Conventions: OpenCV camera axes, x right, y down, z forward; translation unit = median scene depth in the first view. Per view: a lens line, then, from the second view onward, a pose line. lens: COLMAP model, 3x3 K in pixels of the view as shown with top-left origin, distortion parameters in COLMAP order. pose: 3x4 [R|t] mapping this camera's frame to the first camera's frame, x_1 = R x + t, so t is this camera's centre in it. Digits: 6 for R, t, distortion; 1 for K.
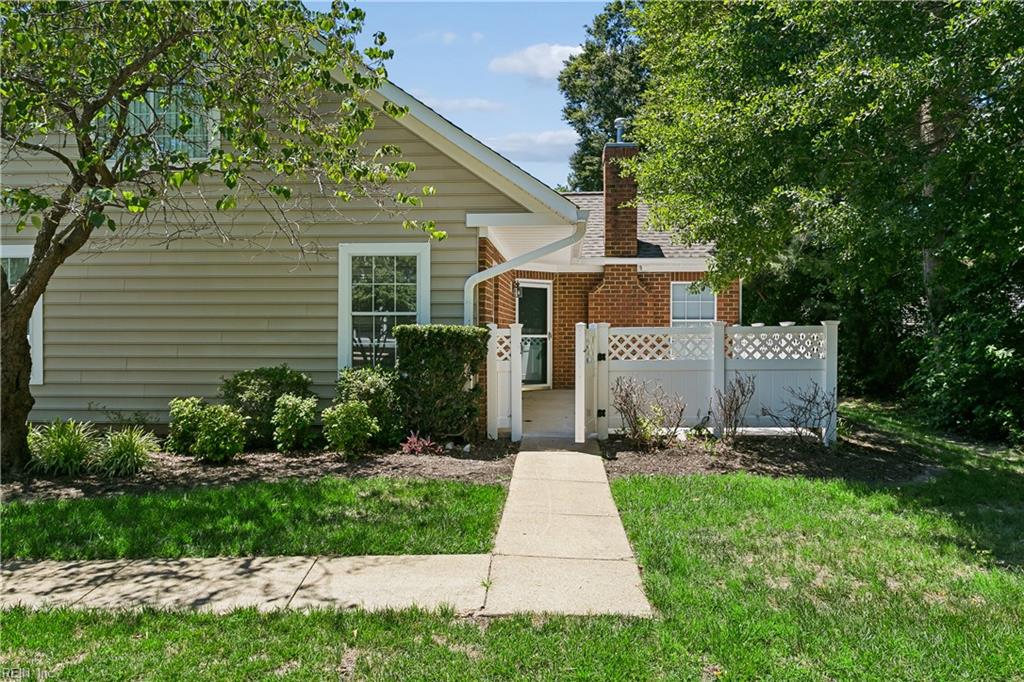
lens RADIAL K [[824.5, 0, 511.8], [0, 824.5, 341.0], [0, 0, 1]] dist [-0.003804, -0.000630]
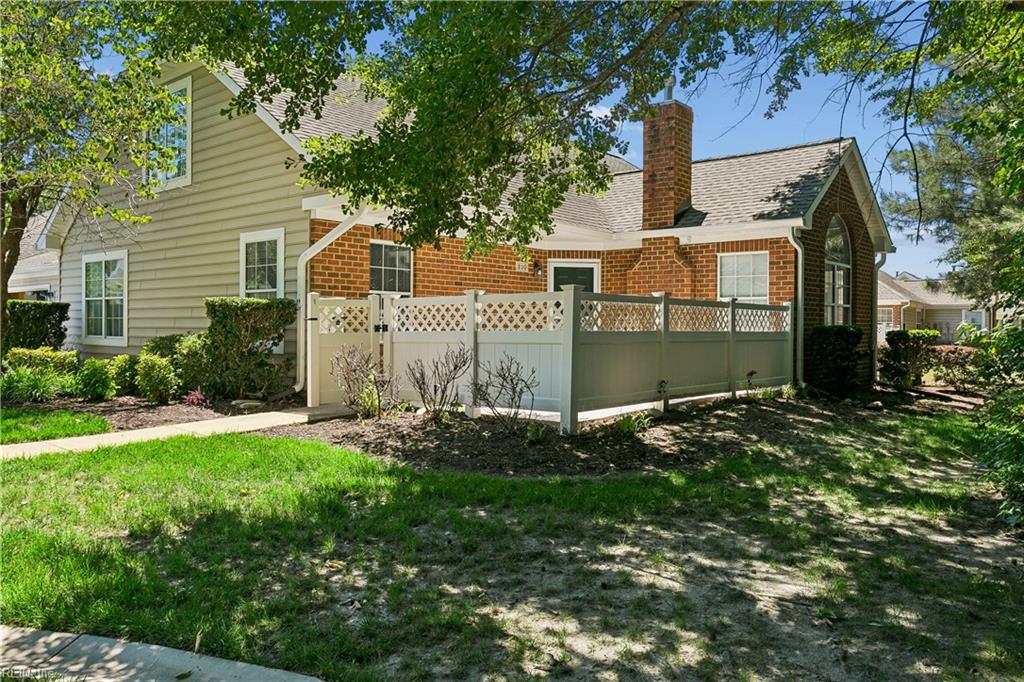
lens RADIAL K [[797.7, 0, 512.1], [0, 797.7, 338.0], [0, 0, 1]] dist [-0.007749, -0.000267]
pose [[0.779559, 0.010609, -0.626239, 0.553760], [-0.014949, 0.999887, -0.001670, 0.020684], [0.626150, 0.010664, 0.779630, 0.223550]]
